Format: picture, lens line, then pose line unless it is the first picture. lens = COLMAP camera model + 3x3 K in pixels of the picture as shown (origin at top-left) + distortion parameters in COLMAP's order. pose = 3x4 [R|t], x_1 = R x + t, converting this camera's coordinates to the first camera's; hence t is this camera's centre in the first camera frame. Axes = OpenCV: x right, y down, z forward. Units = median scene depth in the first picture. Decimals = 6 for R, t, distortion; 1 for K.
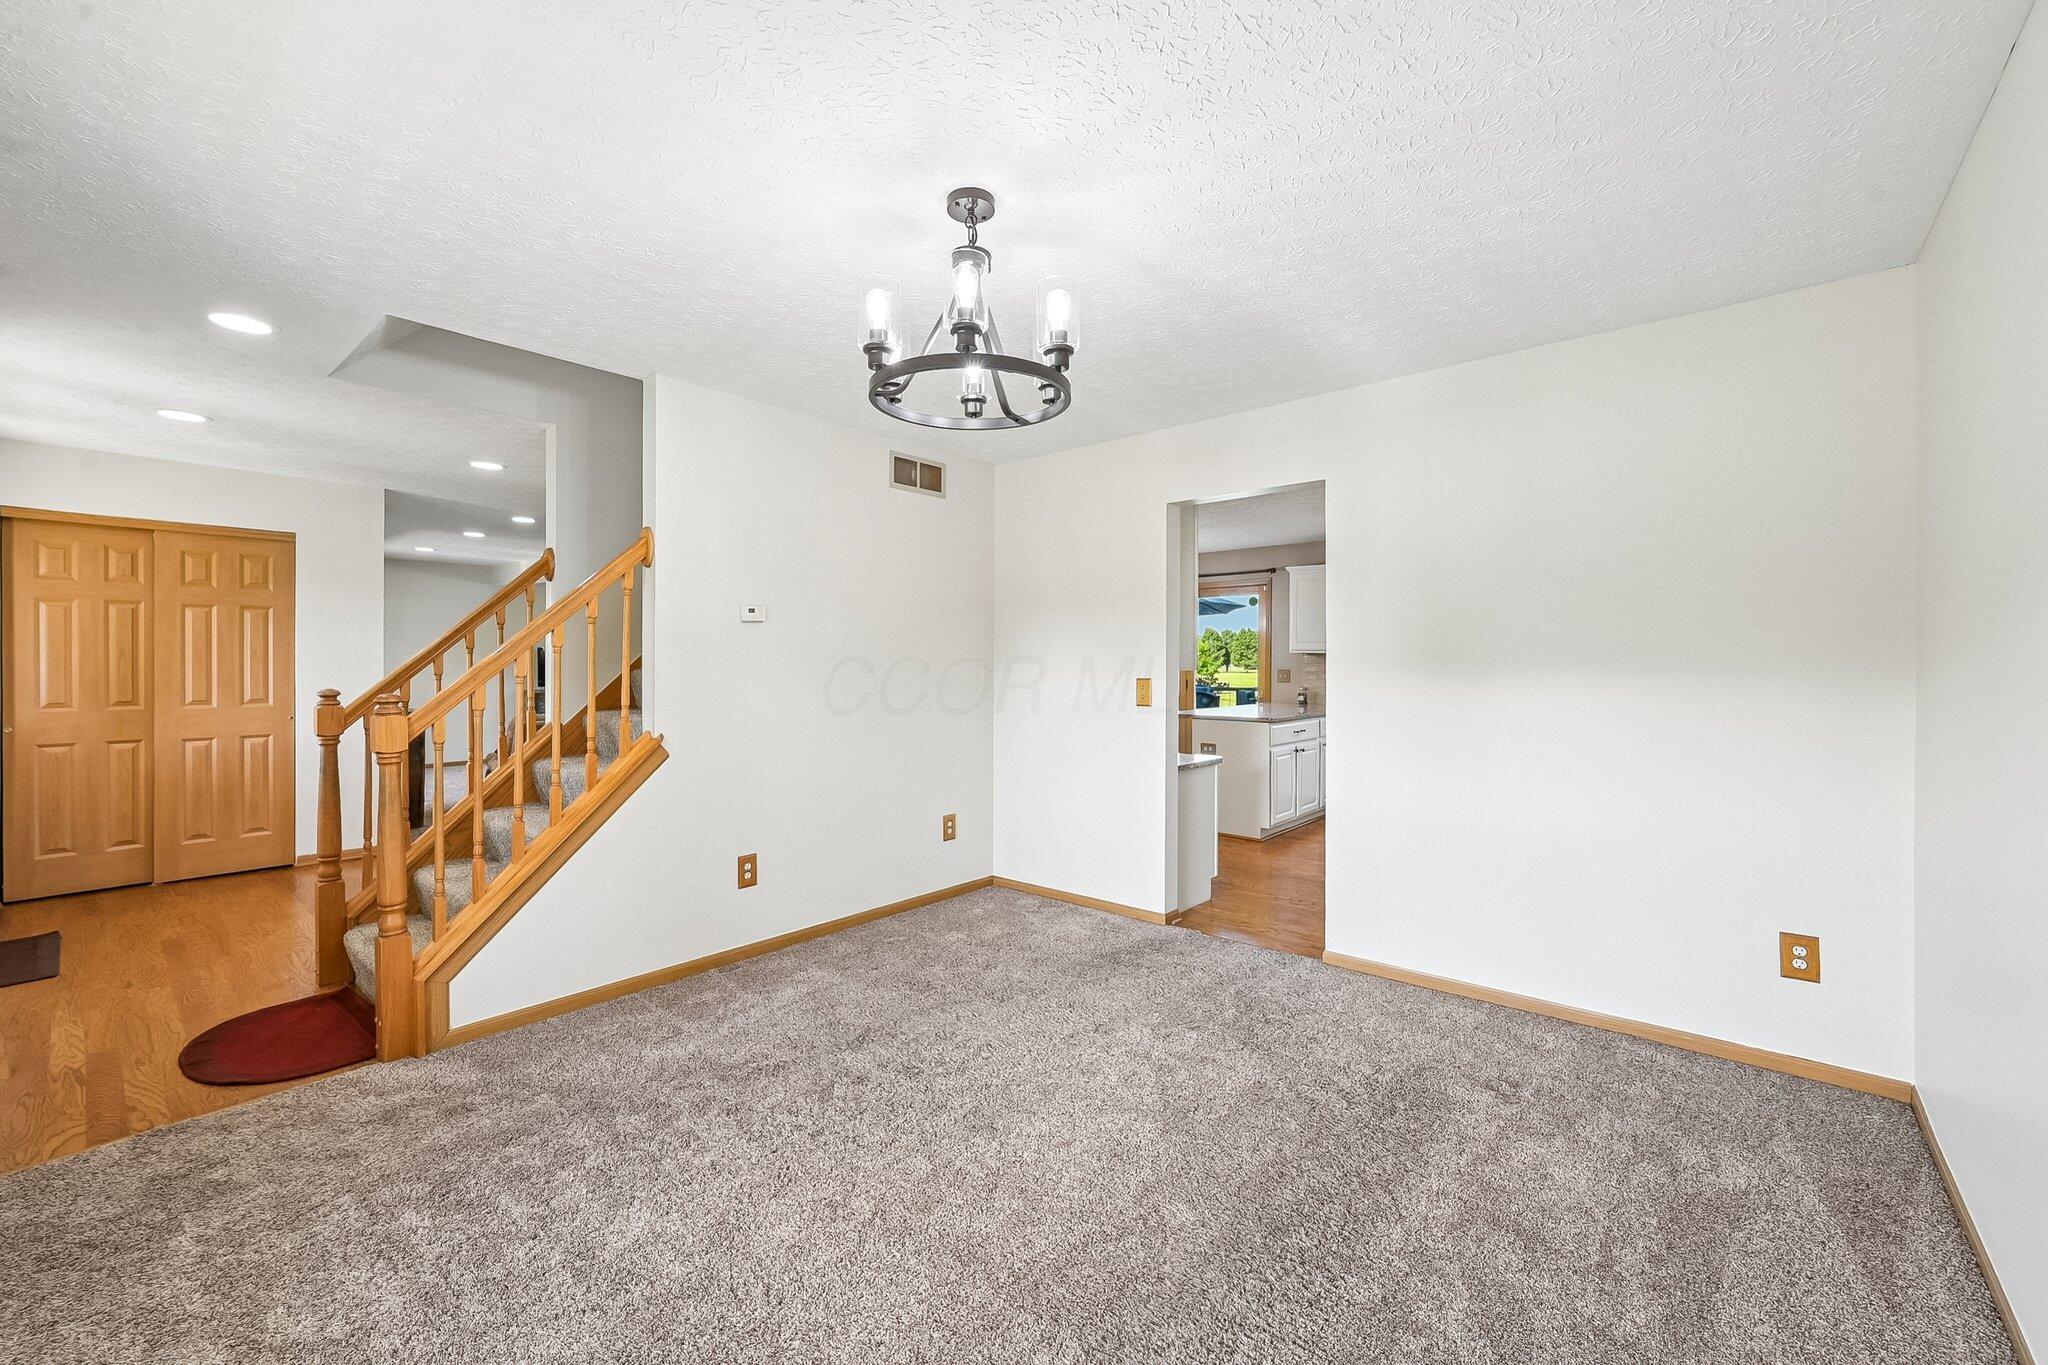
lens RADIAL K [[825.6, 0, 1001.8], [0, 825.6, 664.8], [0, 0, 1]] dist [0.002010, -0.000110]
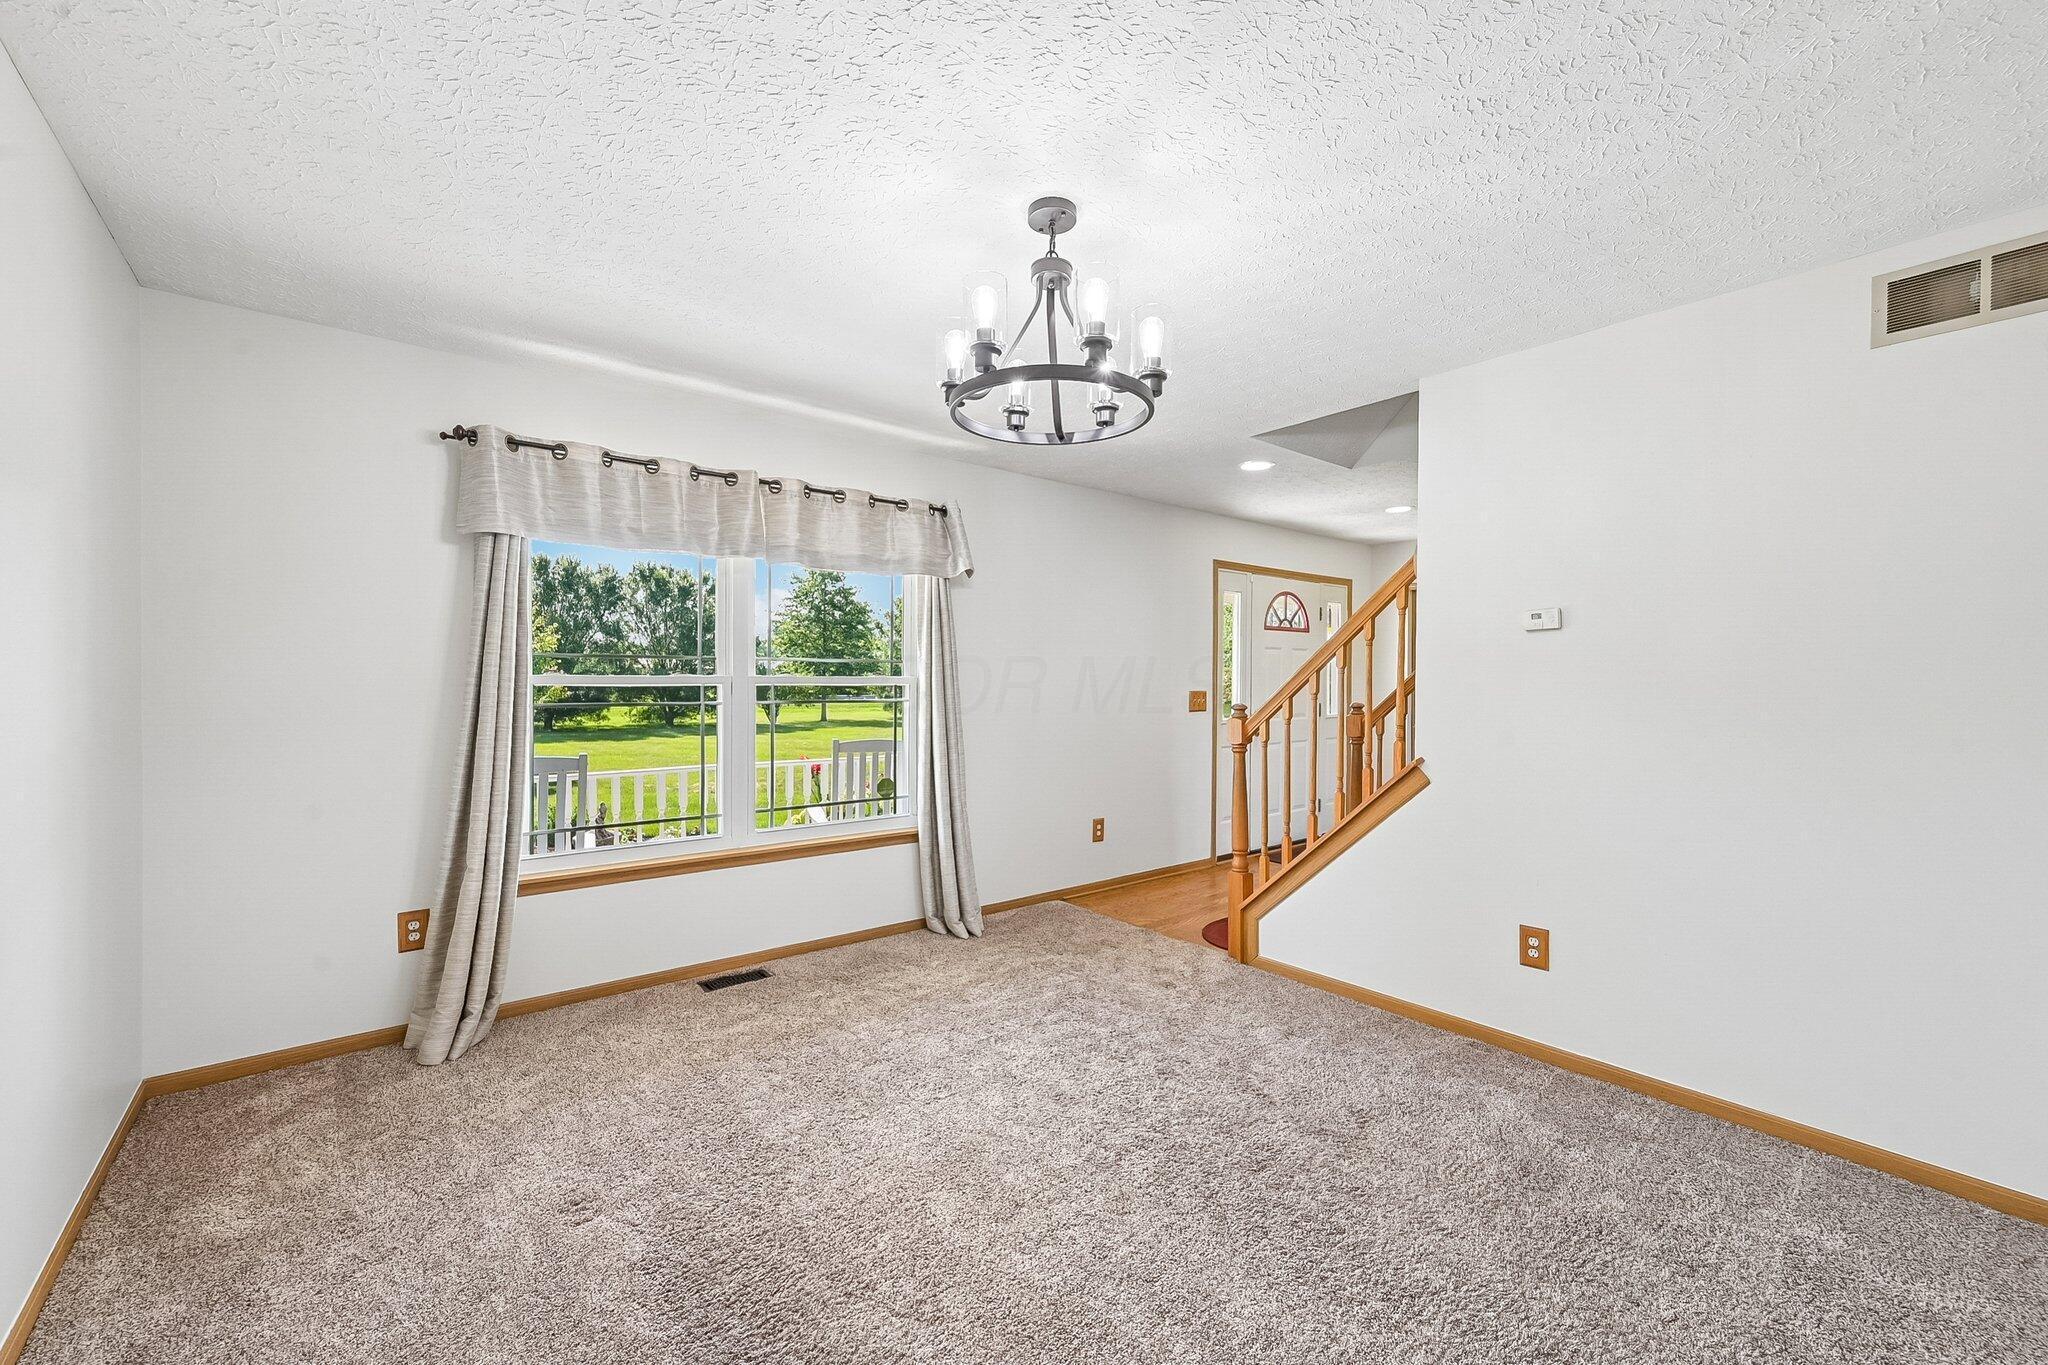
lens RADIAL K [[825.6, 0, 1017.3], [0, 825.6, 693.1], [0, 0, 1]] dist [0.002010, -0.000110]
pose [[-0.175077, 0.013501, -0.984462, 0.512238], [-0.007114, 0.999863, 0.014977, -0.000390], [0.984529, 0.009626, -0.174957, 0.609418]]
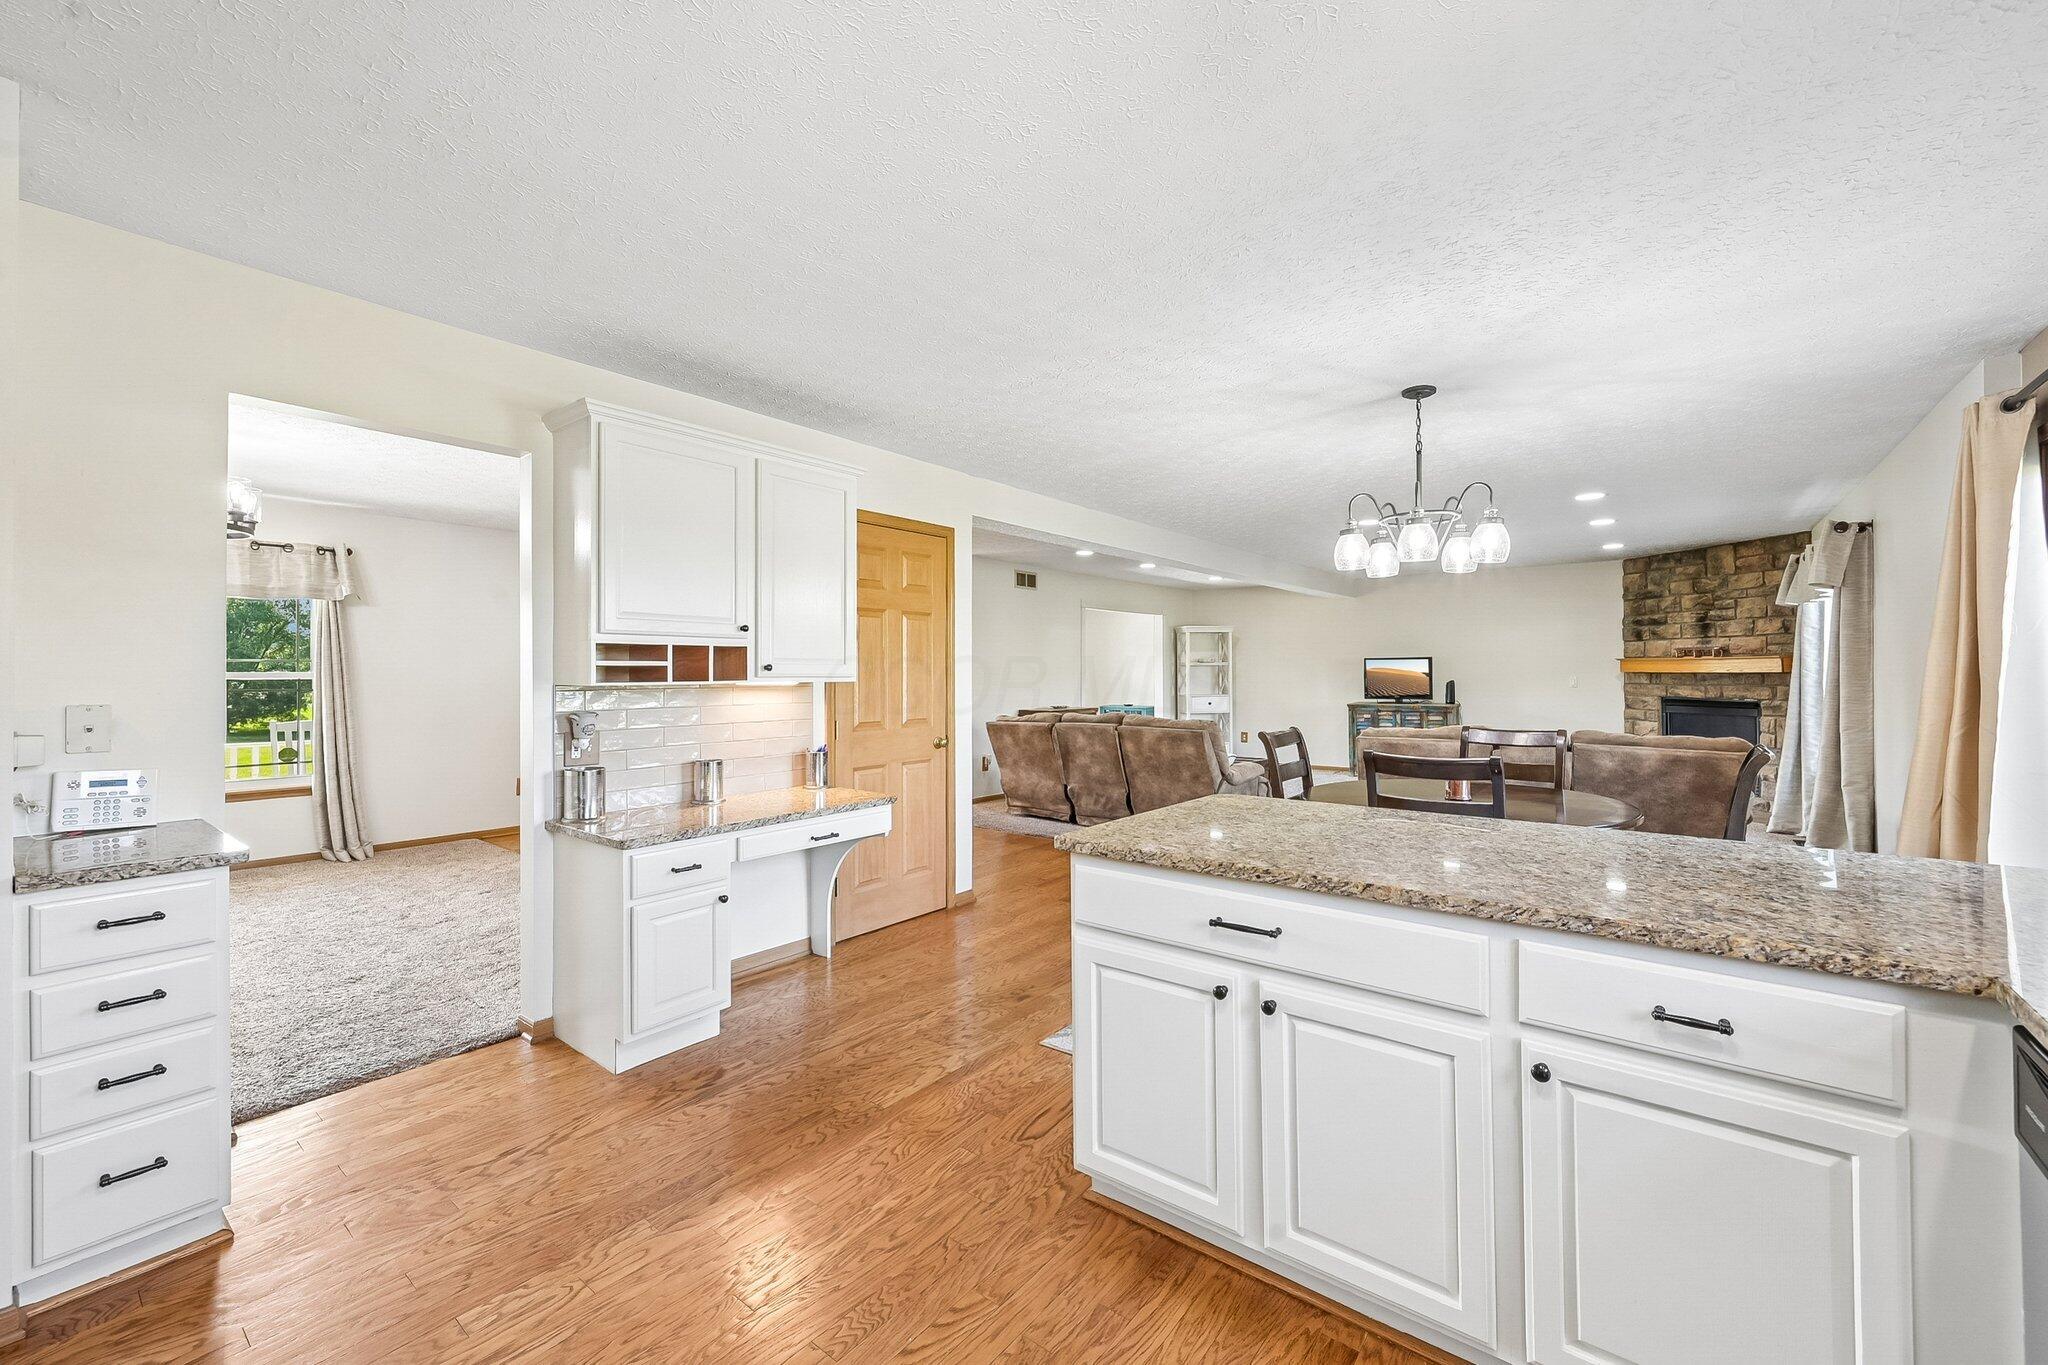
lens RADIAL K [[825.6, 0, 1017.7], [0, 825.6, 670.3], [0, 0, 1]] dist [0.002010, -0.000110]
pose [[0.054826, -0.004050, -0.998488, 1.009612], [-0.001538, 0.999990, -0.004141, -0.003978], [0.998495, 0.001763, 0.054819, 1.466740]]
